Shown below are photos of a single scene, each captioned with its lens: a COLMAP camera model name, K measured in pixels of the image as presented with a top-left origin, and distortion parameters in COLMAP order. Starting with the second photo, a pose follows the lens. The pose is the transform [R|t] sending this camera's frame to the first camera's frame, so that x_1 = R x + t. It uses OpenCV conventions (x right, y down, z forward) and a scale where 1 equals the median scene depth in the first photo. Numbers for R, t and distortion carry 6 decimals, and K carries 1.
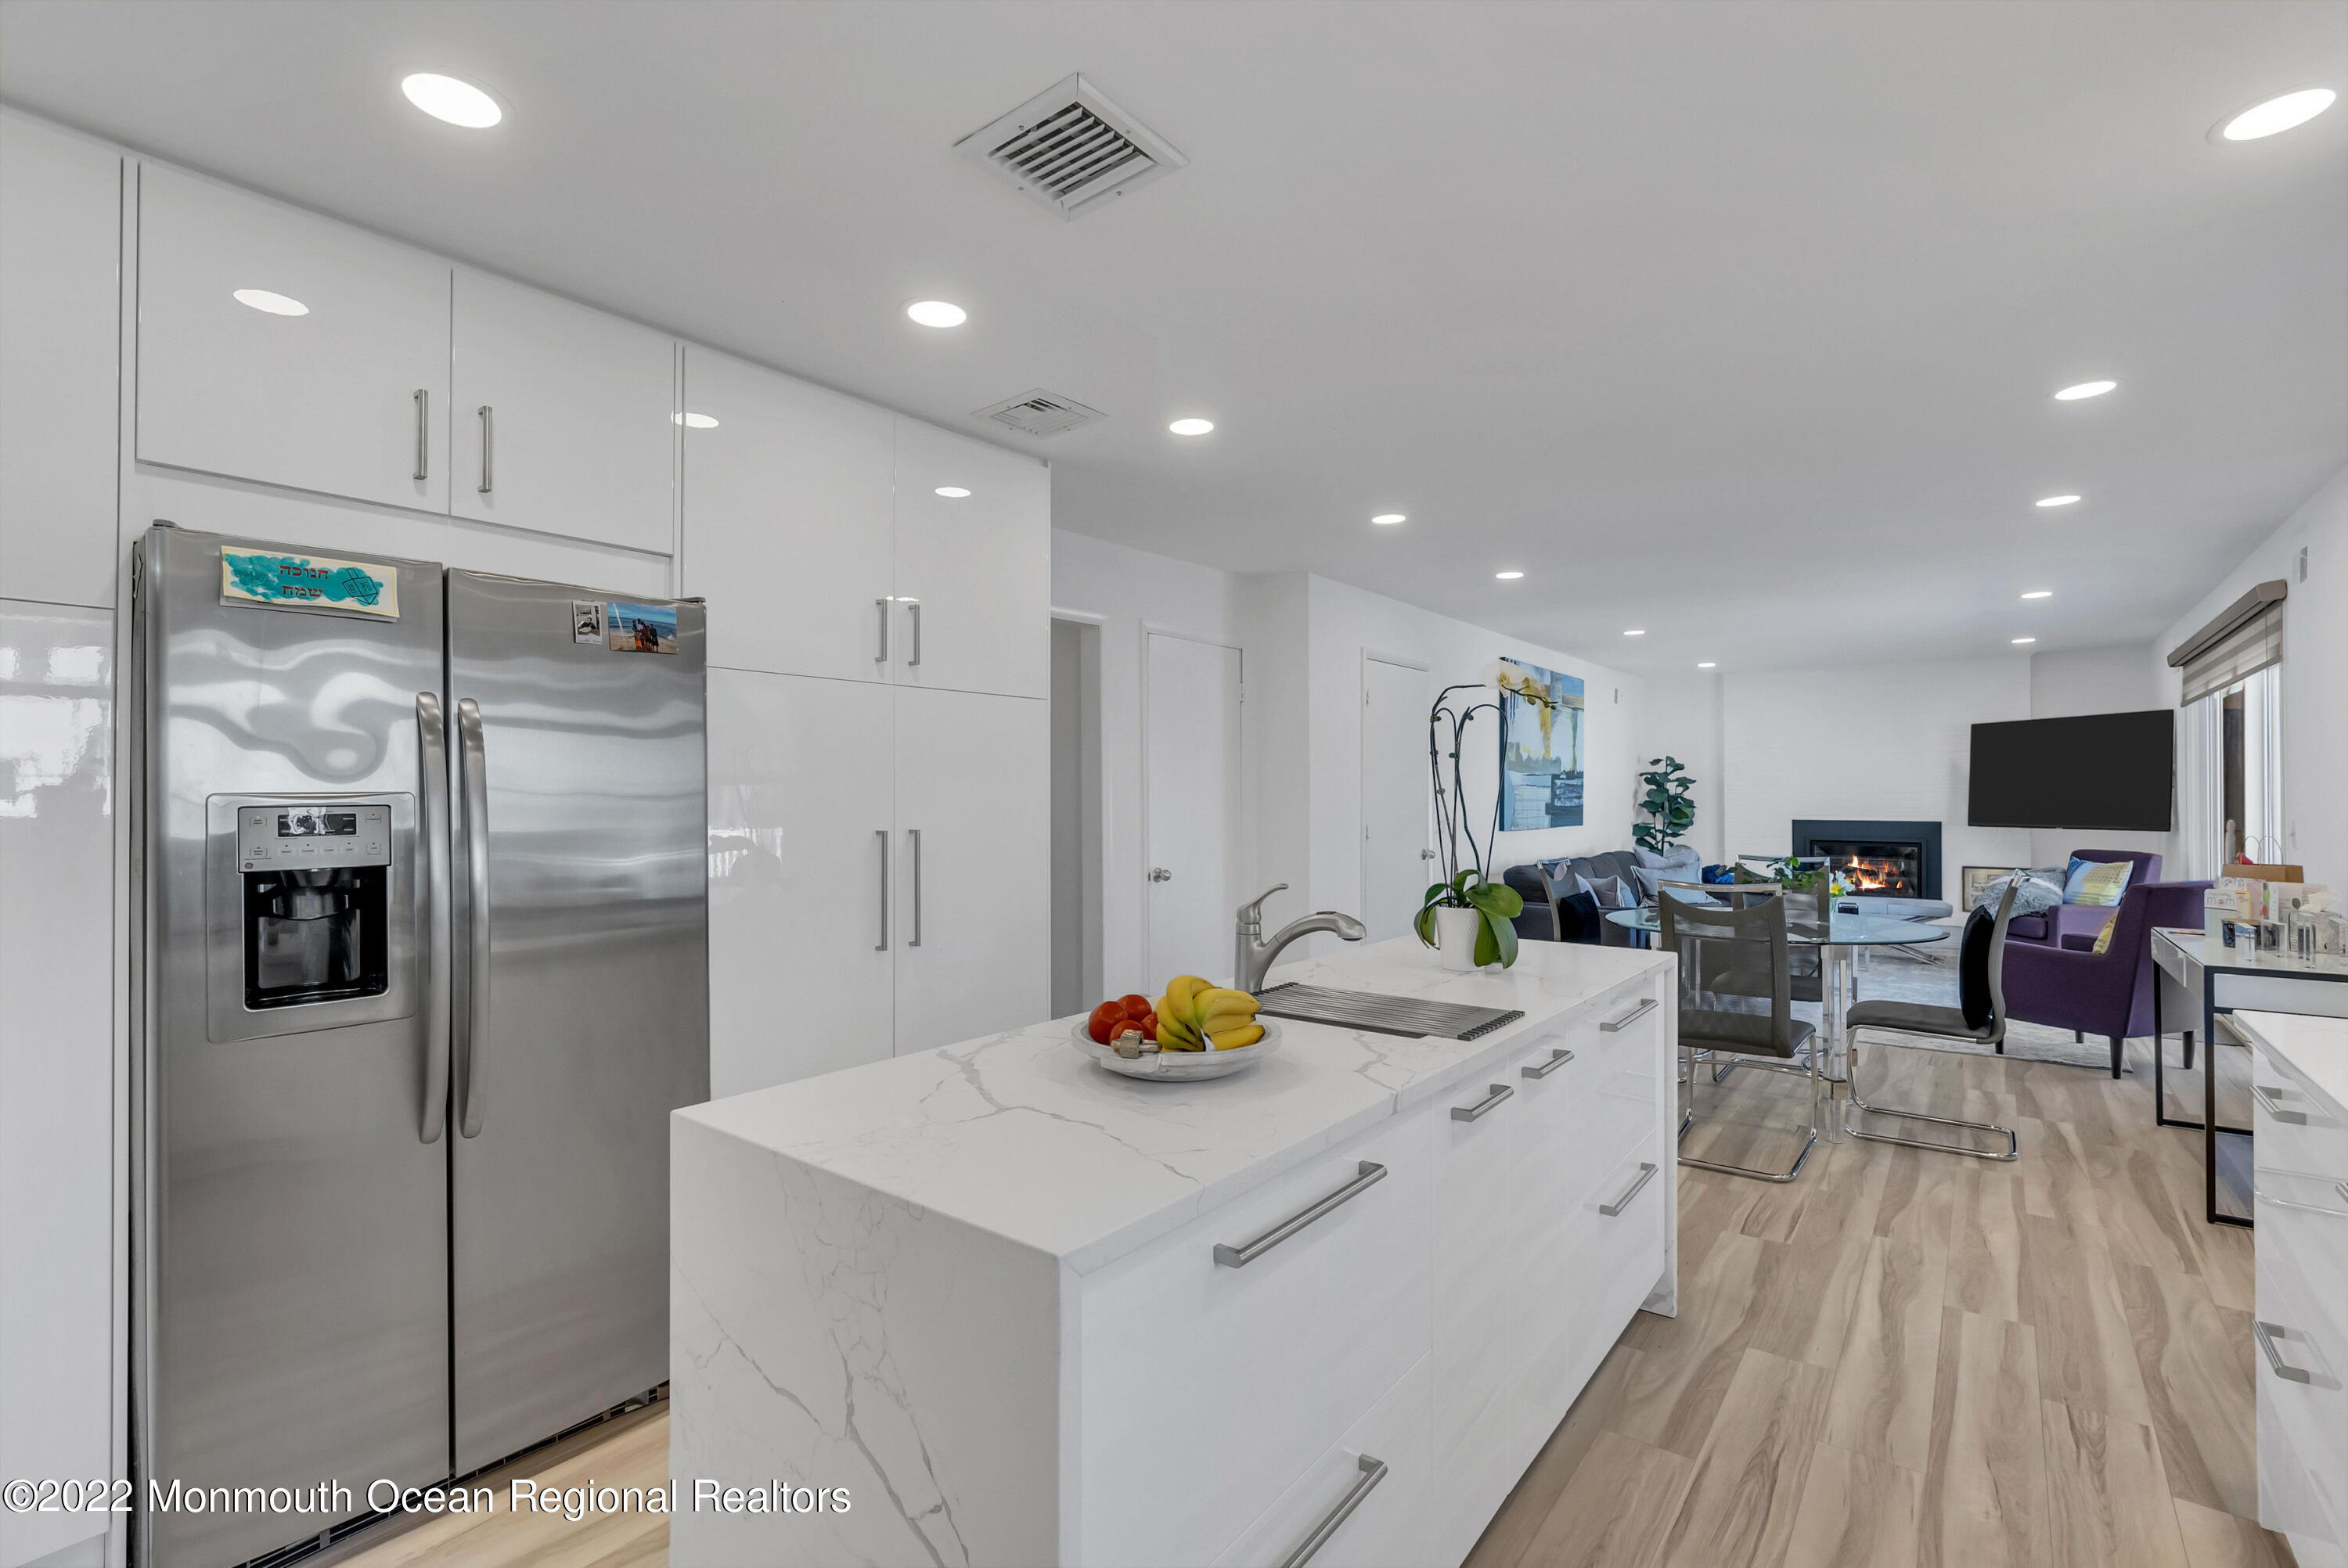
lens RADIAL K [[1057.2, 0, 1166.7], [0, 1057.2, 781.9], [0, 0, 1]] dist [-0.010542, 0.001908]
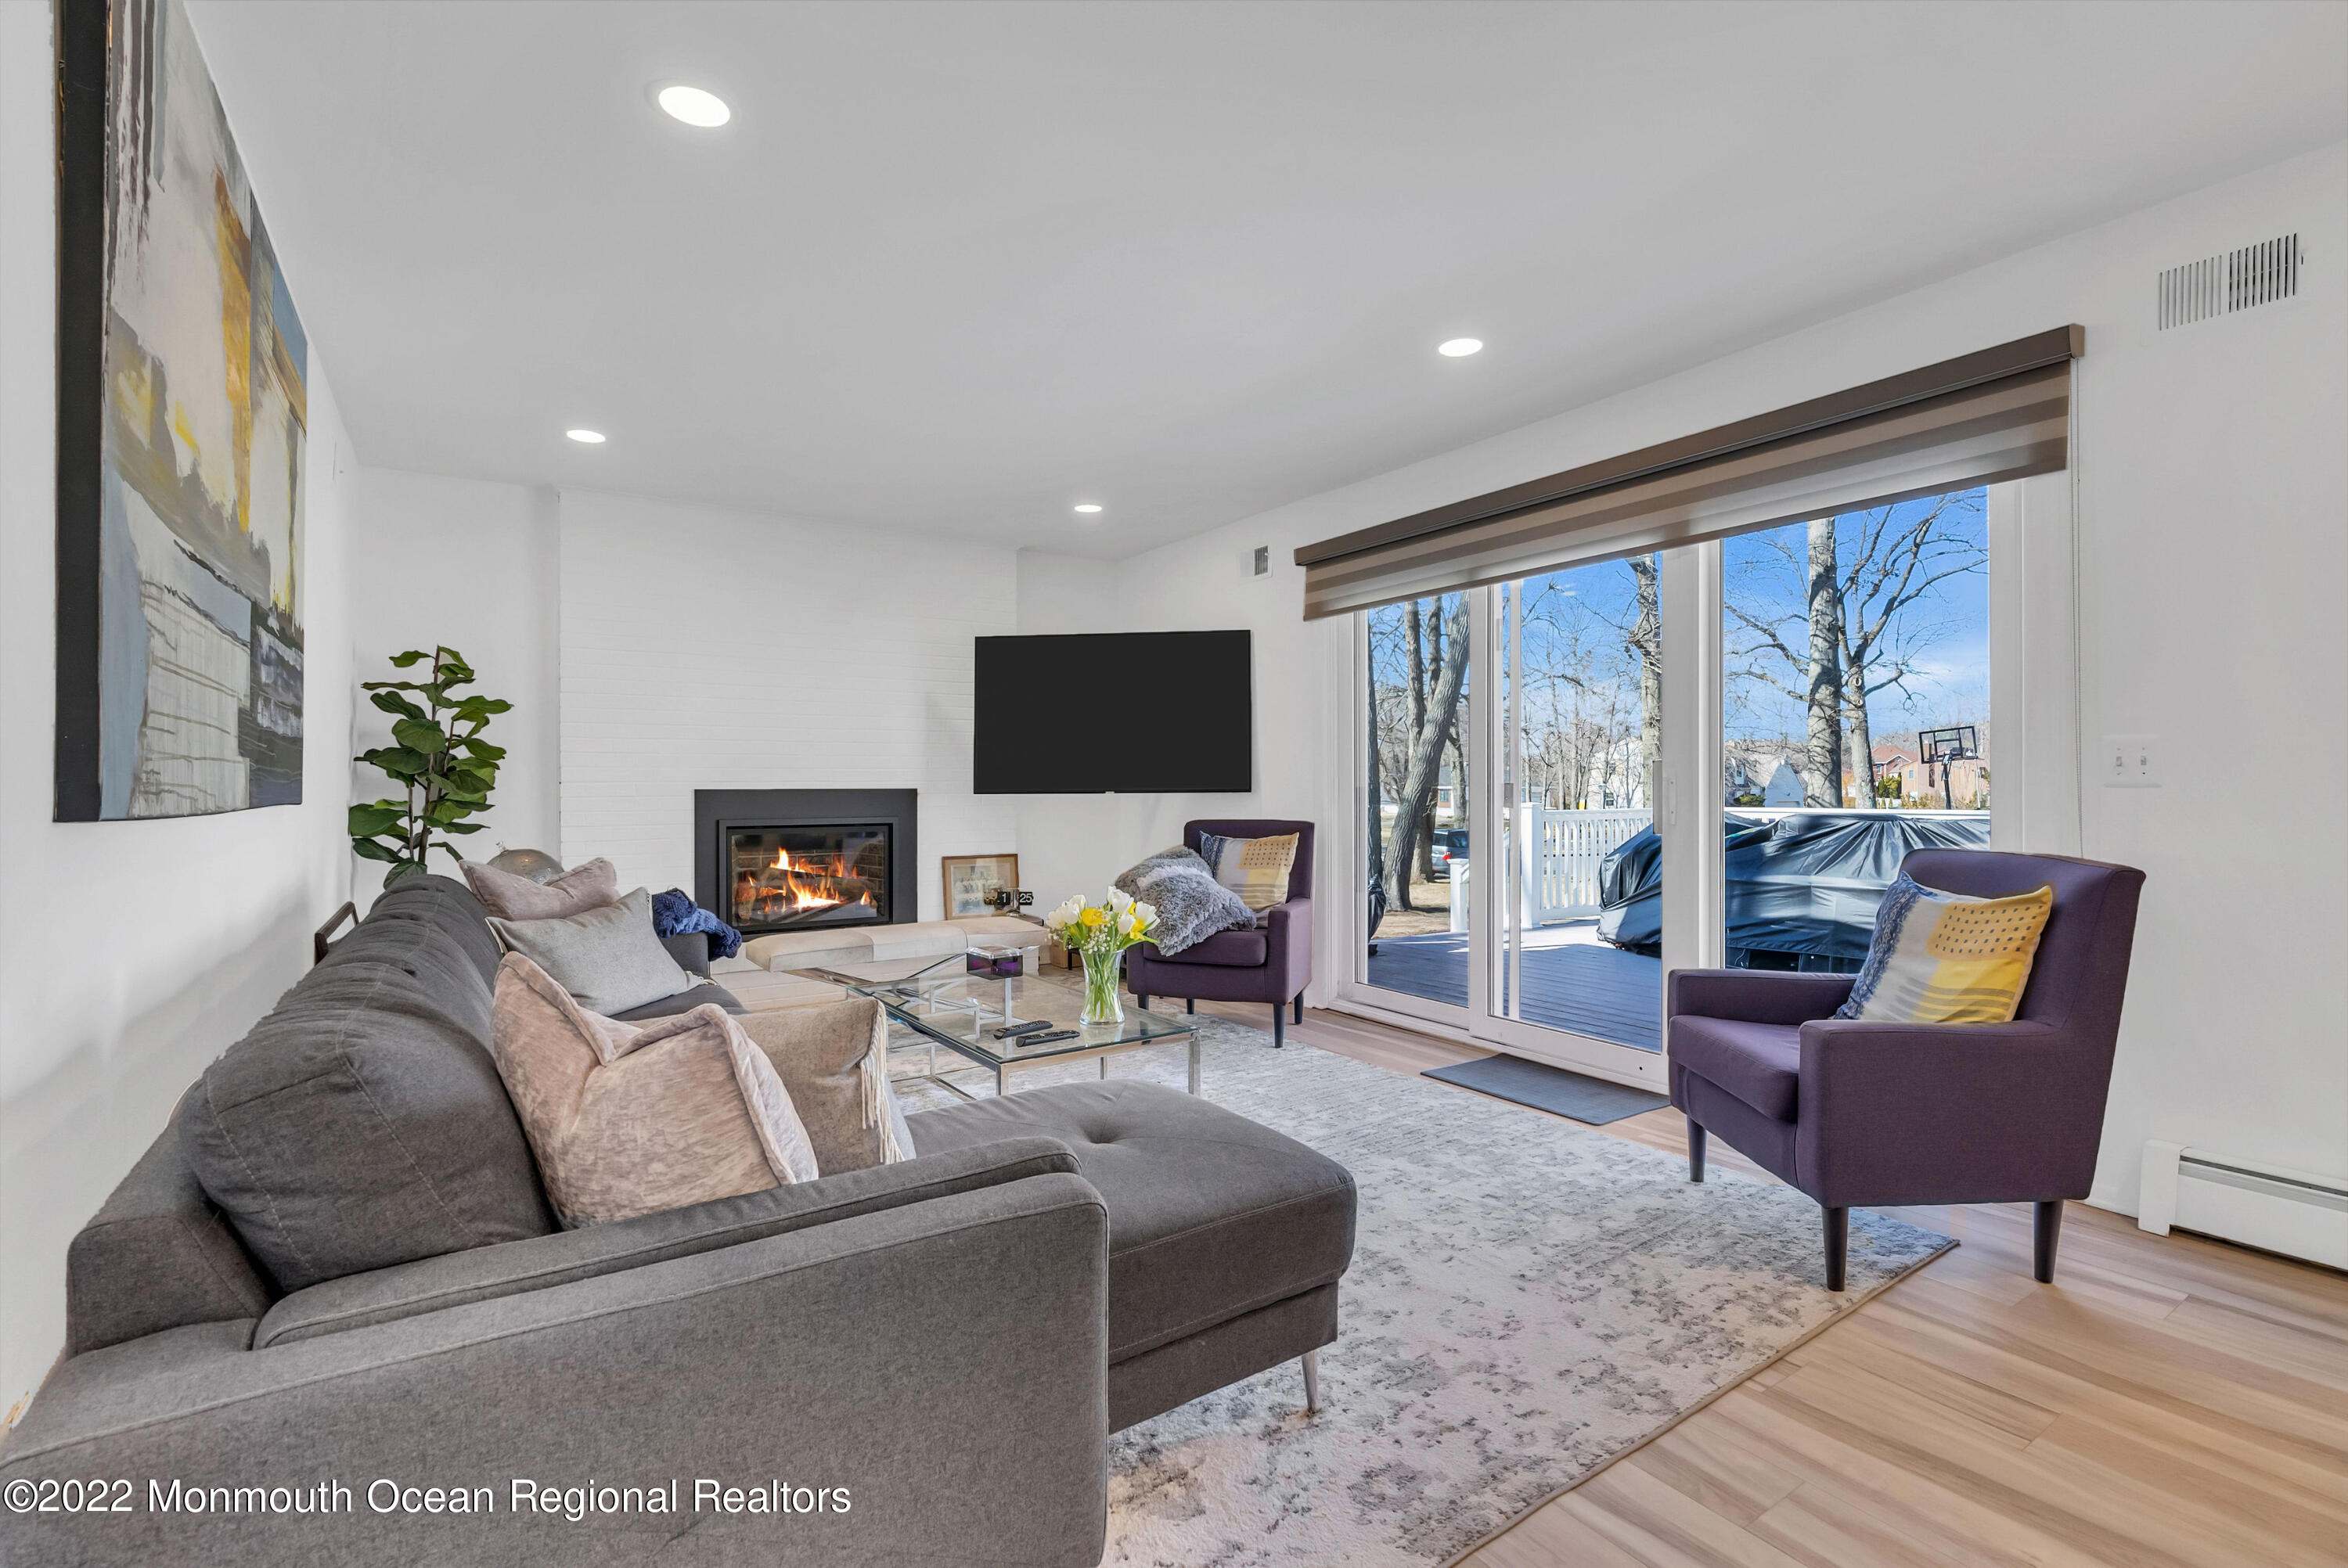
lens RADIAL K [[1057.2, 0, 1172.1], [0, 1057.2, 778.4], [0, 0, 1]] dist [-0.010542, 0.001908]
pose [[0.314732, 0.005522, 0.949164, 0.171300], [-0.008279, 0.999961, -0.003072, 0.030602], [-0.949144, -0.006891, 0.314766, 0.621868]]
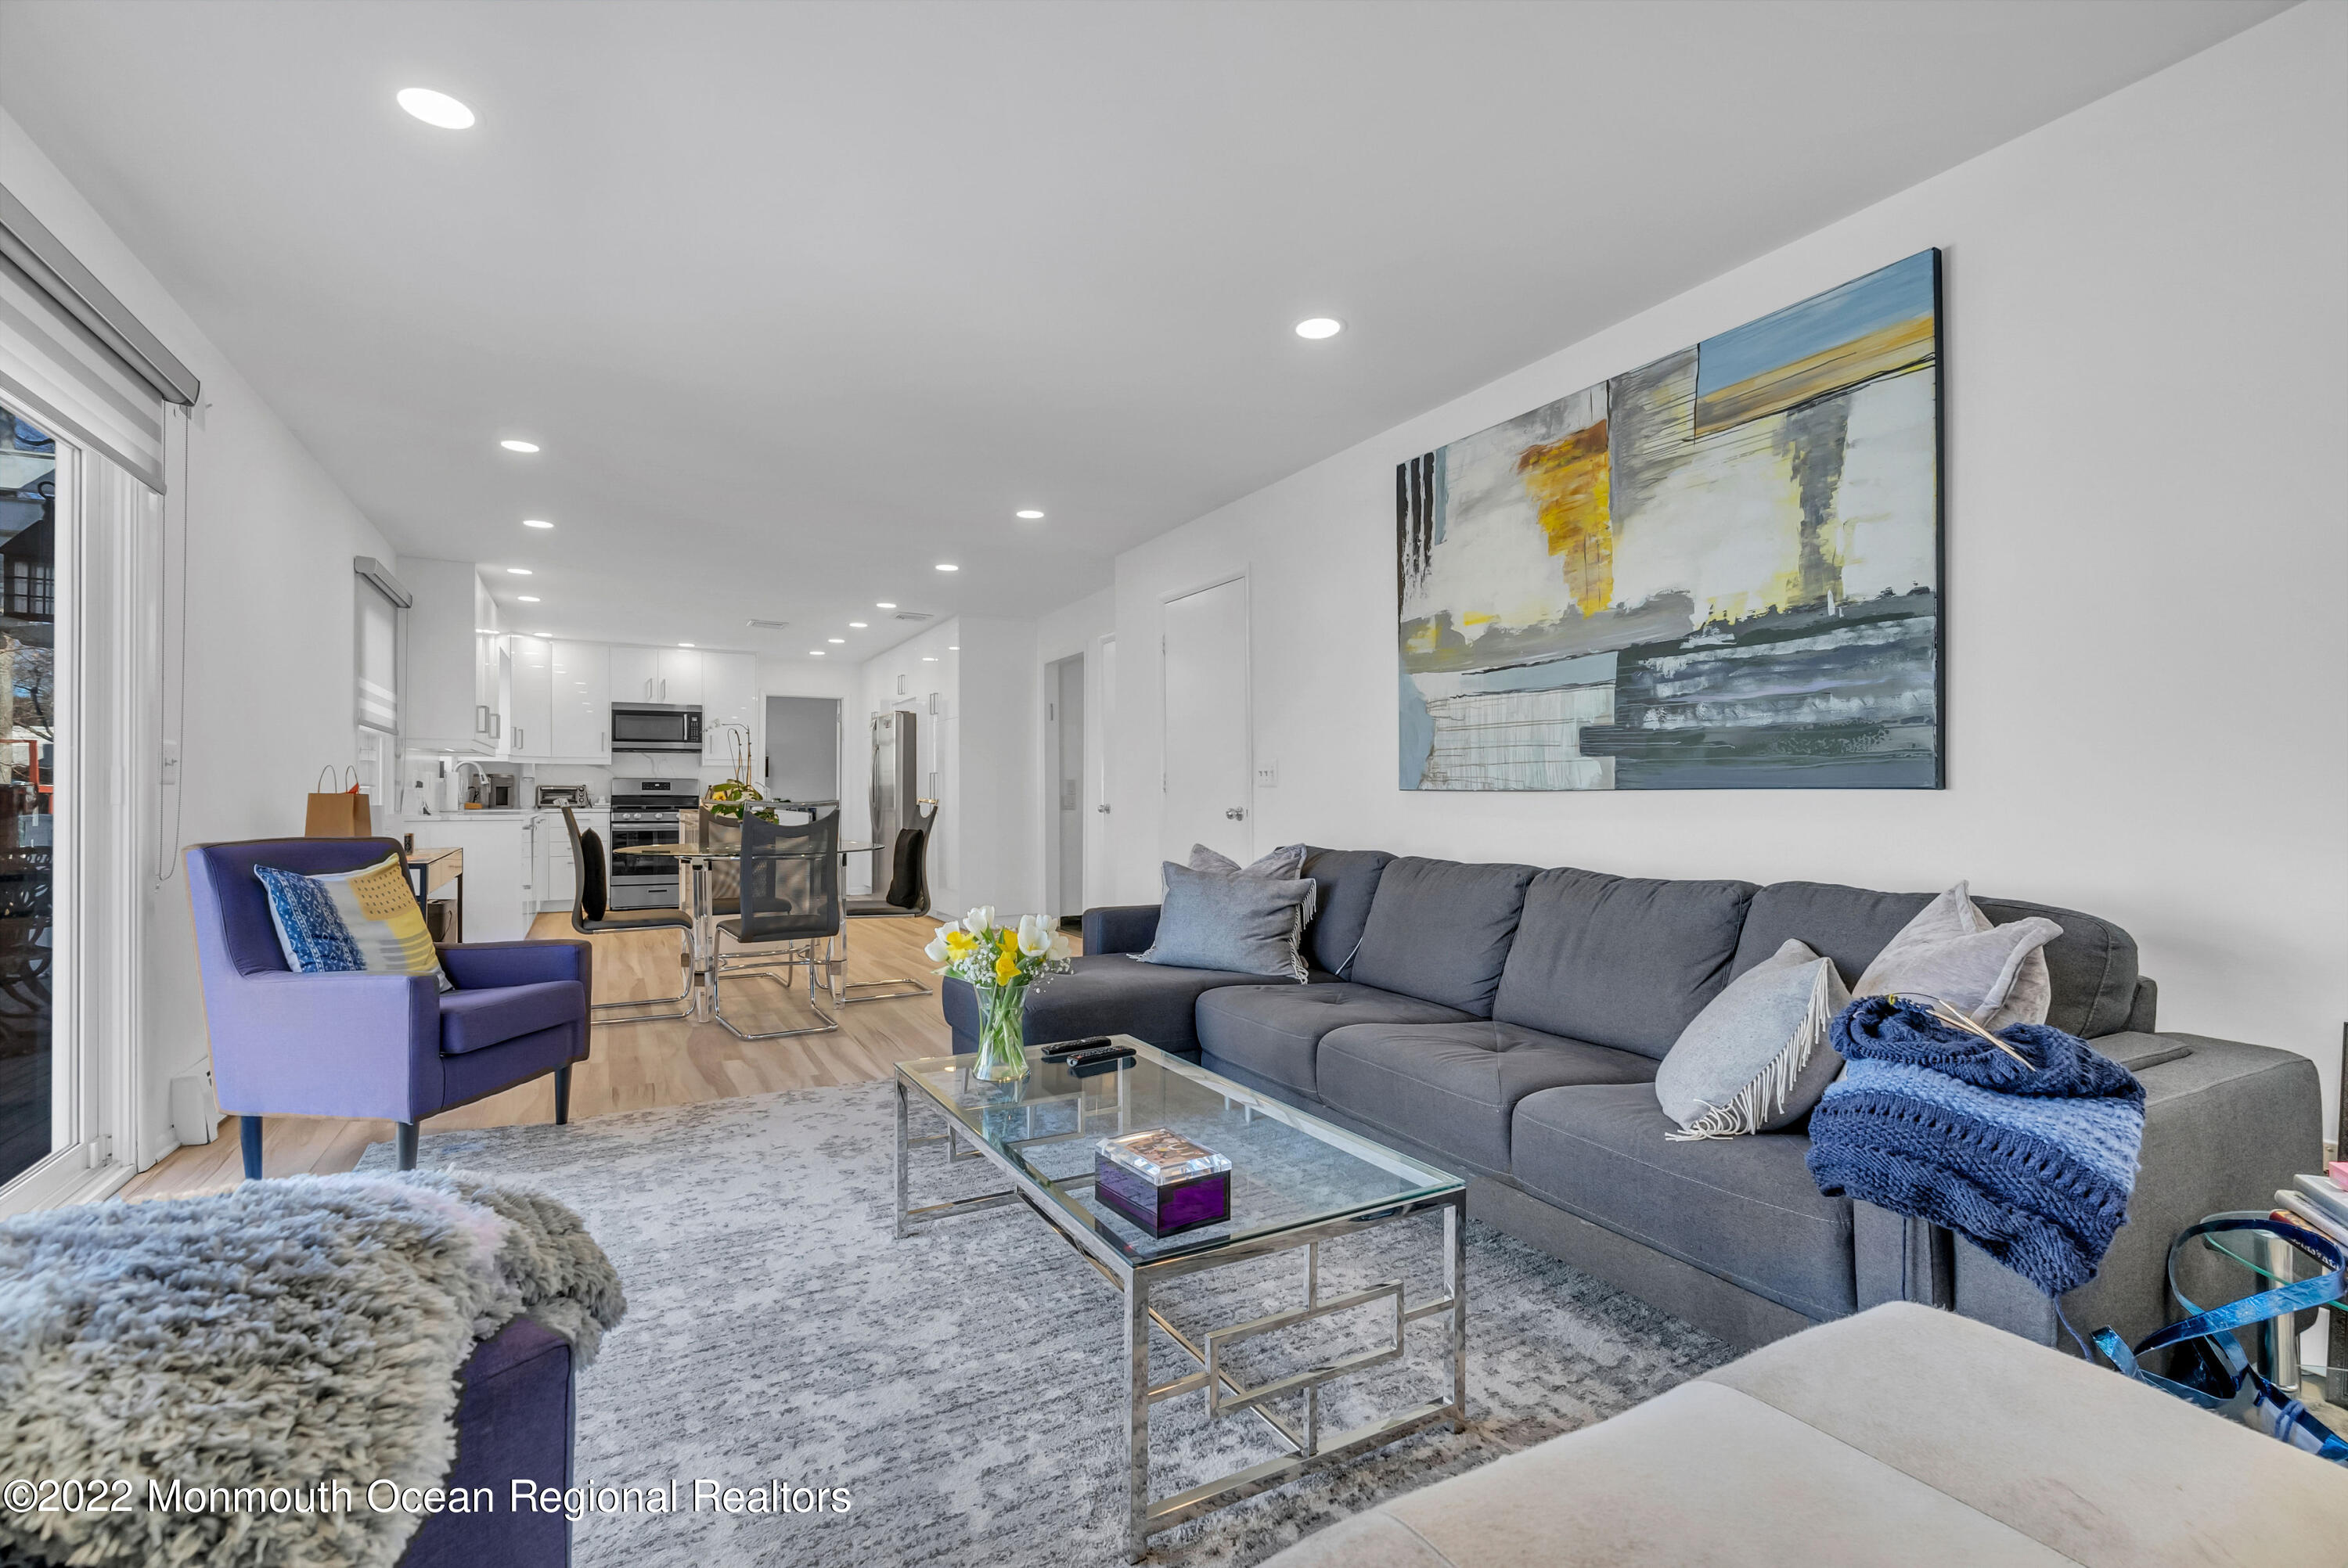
lens RADIAL K [[1057.2, 0, 1171.1], [0, 1057.2, 784.0], [0, 0, 1]] dist [-0.010542, 0.001908]
pose [[-0.406056, -0.001860, -0.913846, 0.672798], [0.013080, 0.999884, -0.007848, 0.034770], [0.913754, -0.015140, -0.405985, 0.880185]]
